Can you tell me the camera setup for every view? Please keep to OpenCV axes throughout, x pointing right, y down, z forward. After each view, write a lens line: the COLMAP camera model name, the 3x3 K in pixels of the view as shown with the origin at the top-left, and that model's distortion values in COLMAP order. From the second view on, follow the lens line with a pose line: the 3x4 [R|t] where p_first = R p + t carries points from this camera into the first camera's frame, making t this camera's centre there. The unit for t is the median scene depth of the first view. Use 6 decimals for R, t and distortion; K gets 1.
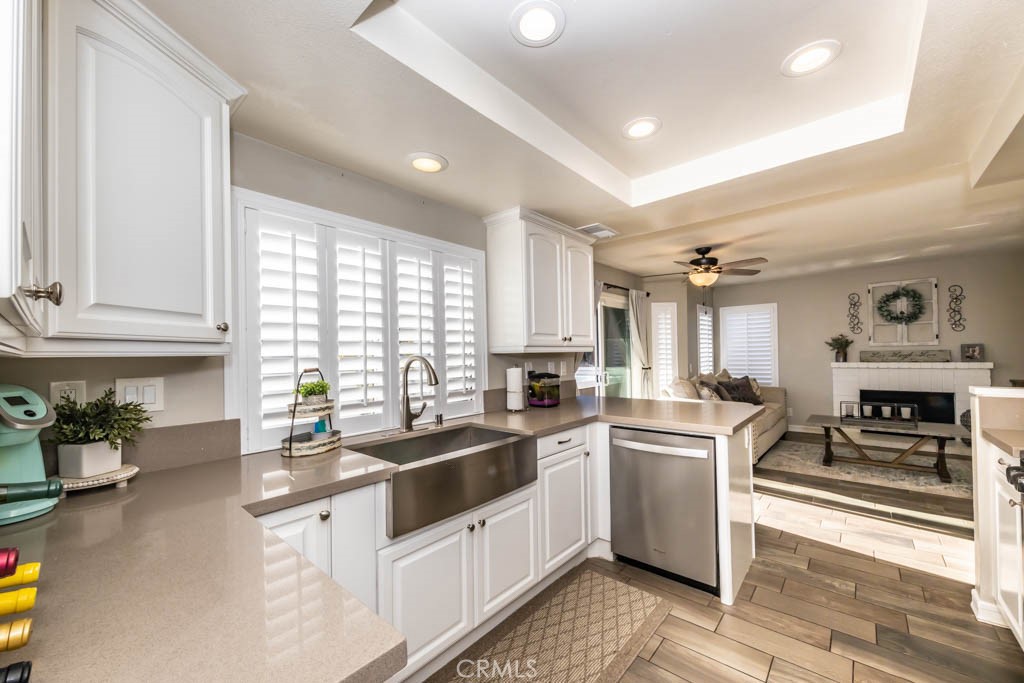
lens RADIAL K [[401.1, 0, 507.7], [0, 401.1, 349.9], [0, 0, 1]] dist [-0.003760, -0.001340]
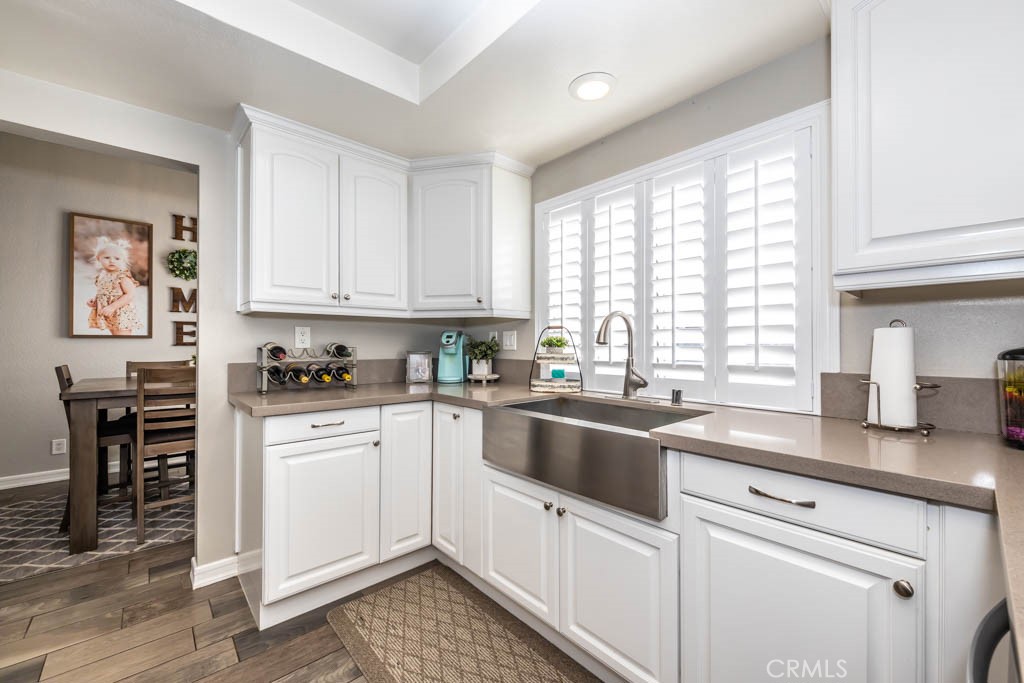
lens RADIAL K [[401.1, 0, 516.8], [0, 401.1, 343.7], [0, 0, 1]] dist [-0.003760, -0.001340]
pose [[-0.126003, 0.020269, -0.991823, 0.253955], [0.012275, 0.999747, 0.018872, 0.025772], [0.991954, -0.009797, -0.126220, 0.346932]]
